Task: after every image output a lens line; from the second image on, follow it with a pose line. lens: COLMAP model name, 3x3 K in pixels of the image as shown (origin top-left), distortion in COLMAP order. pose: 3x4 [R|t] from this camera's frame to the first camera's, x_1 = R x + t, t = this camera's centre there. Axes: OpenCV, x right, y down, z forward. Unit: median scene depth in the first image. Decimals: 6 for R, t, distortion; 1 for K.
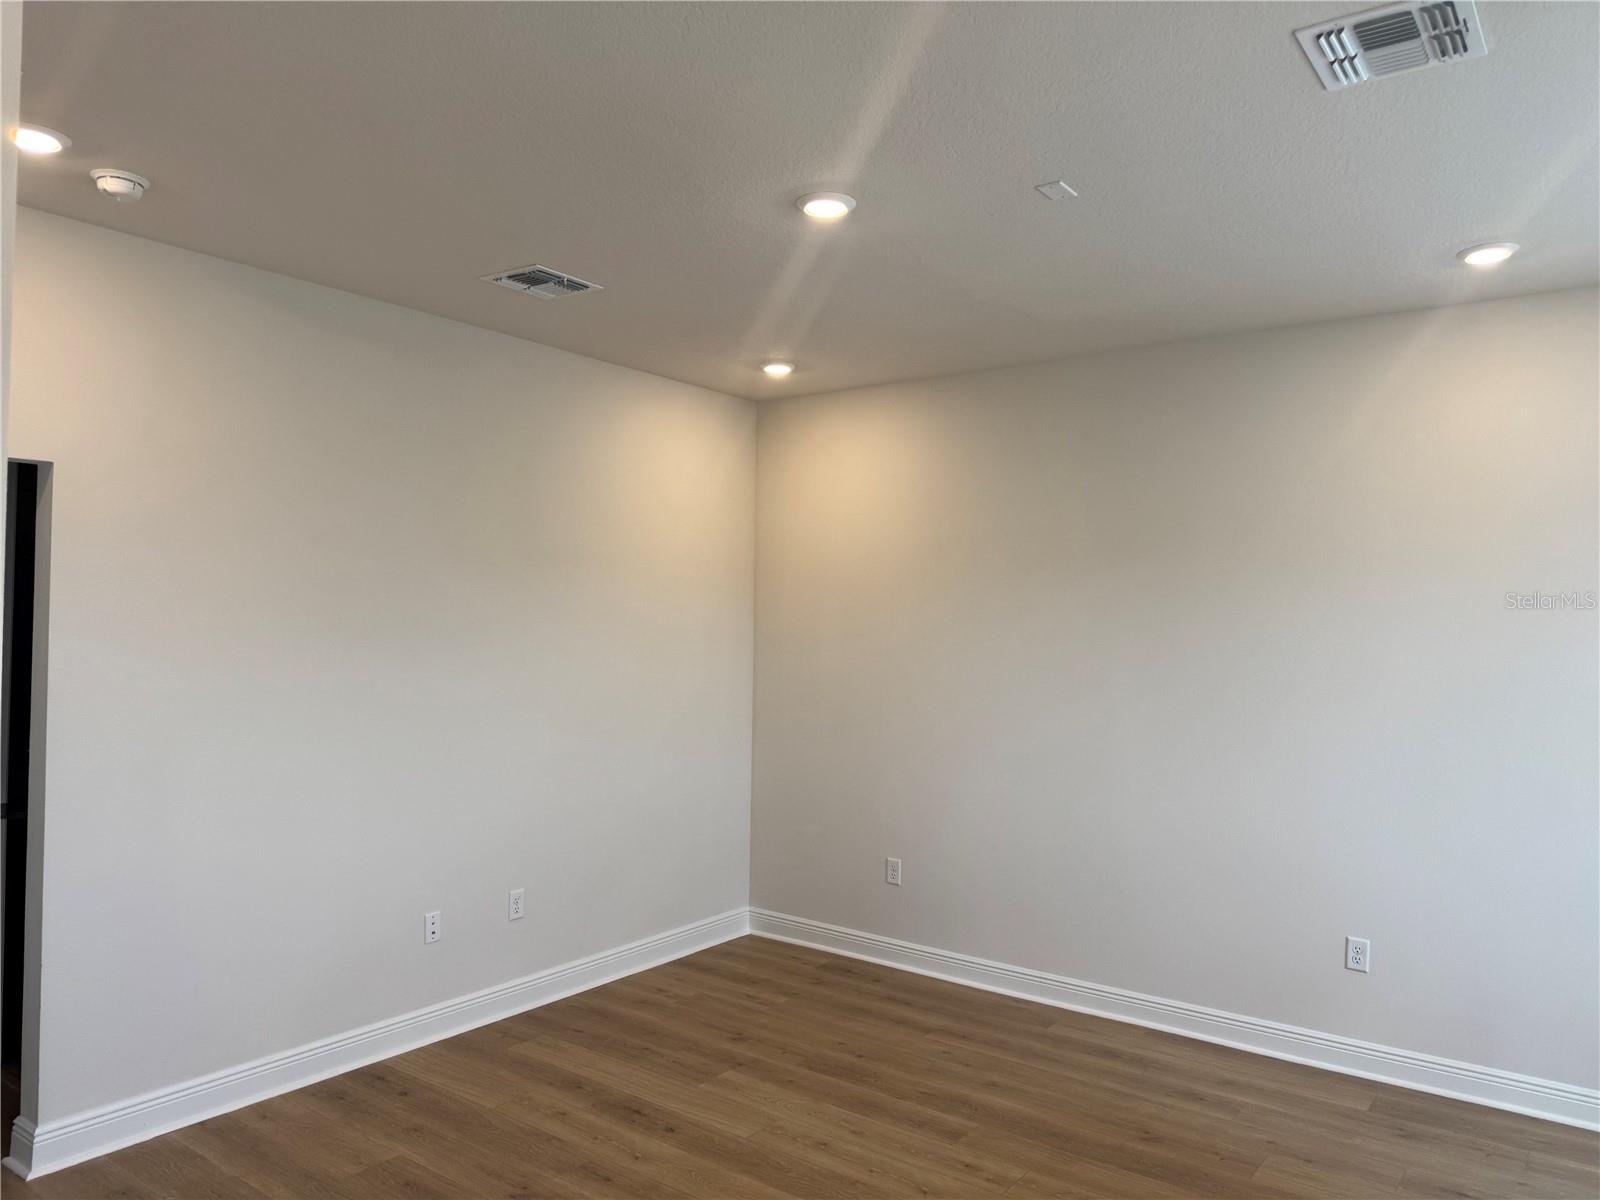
lens RADIAL K [[1147.3, 0, 799.3], [0, 1147.3, 603.1], [0, 0, 1]] dist [0.026432, -0.022649]
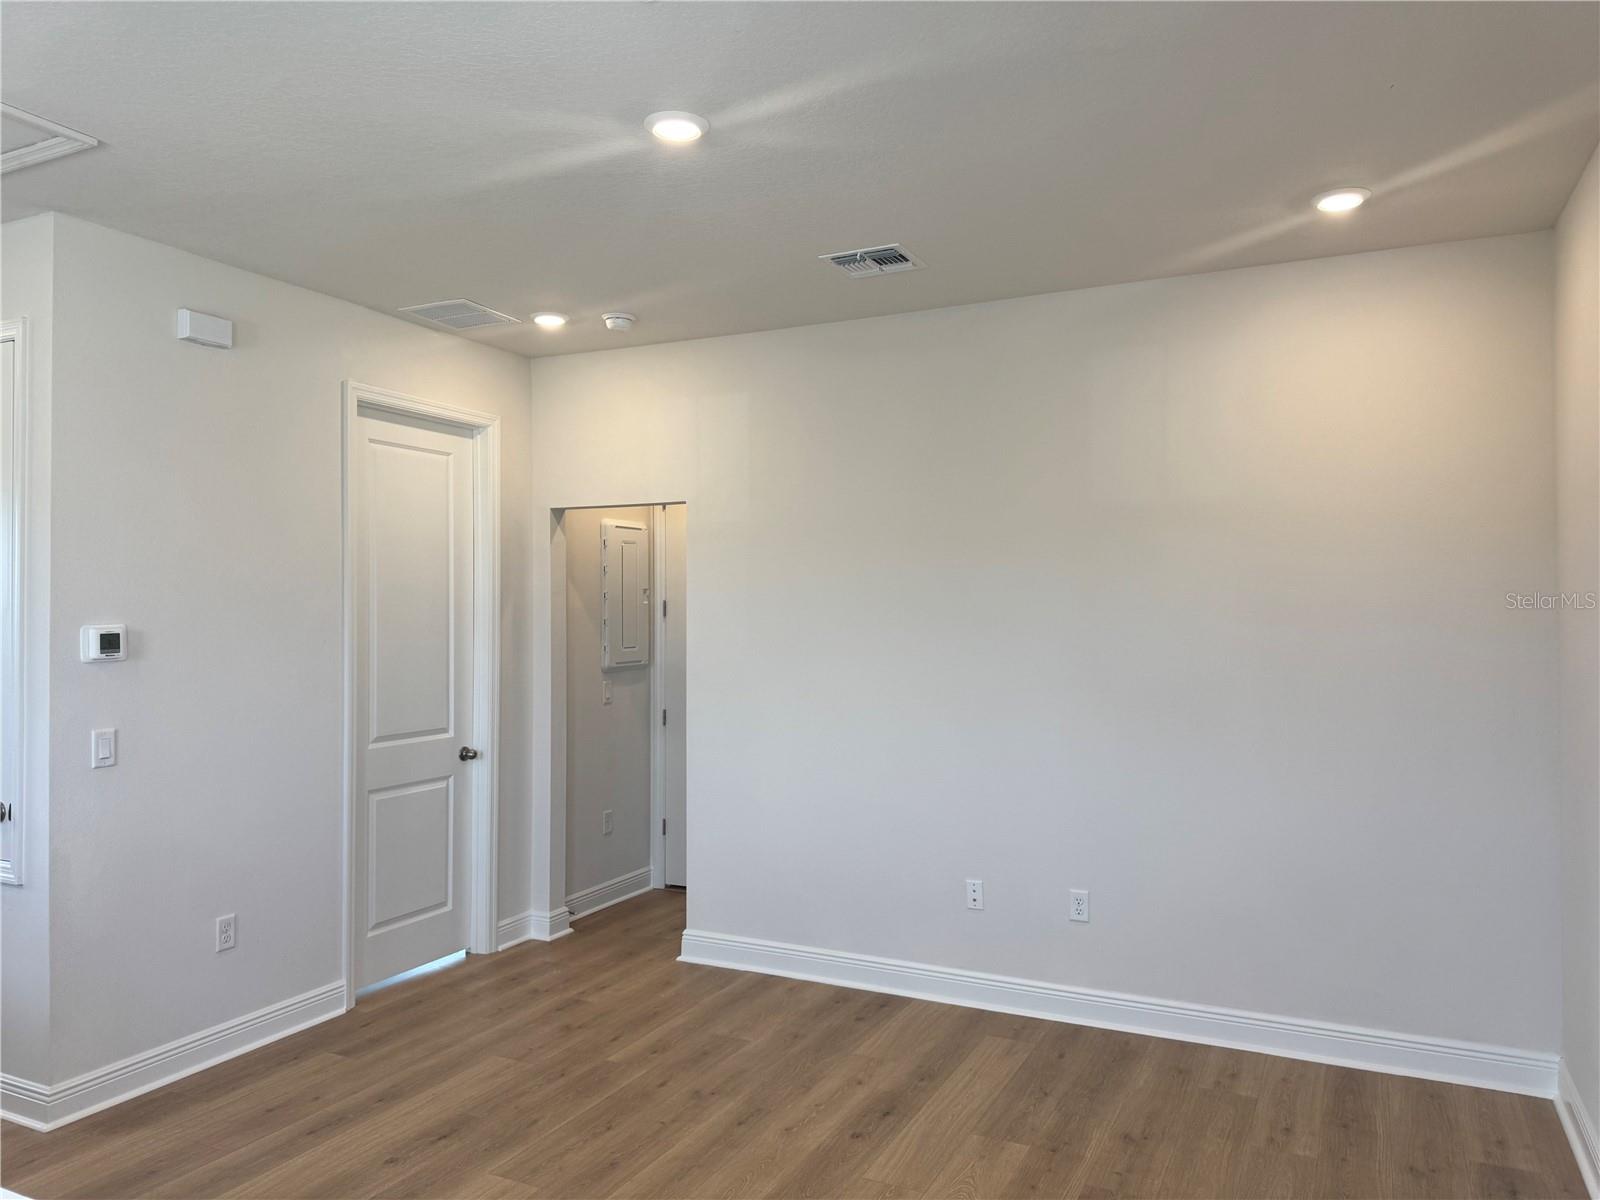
lens RADIAL K [[1147.3, 0, 802.5], [0, 1147.3, 599.1], [0, 0, 1]] dist [0.026432, -0.022649]
pose [[0.208214, -0.019194, -0.977895, 0.673736], [0.004151, 0.999816, -0.018741, 0.036749], [0.978074, -0.000157, 0.208256, 0.650264]]
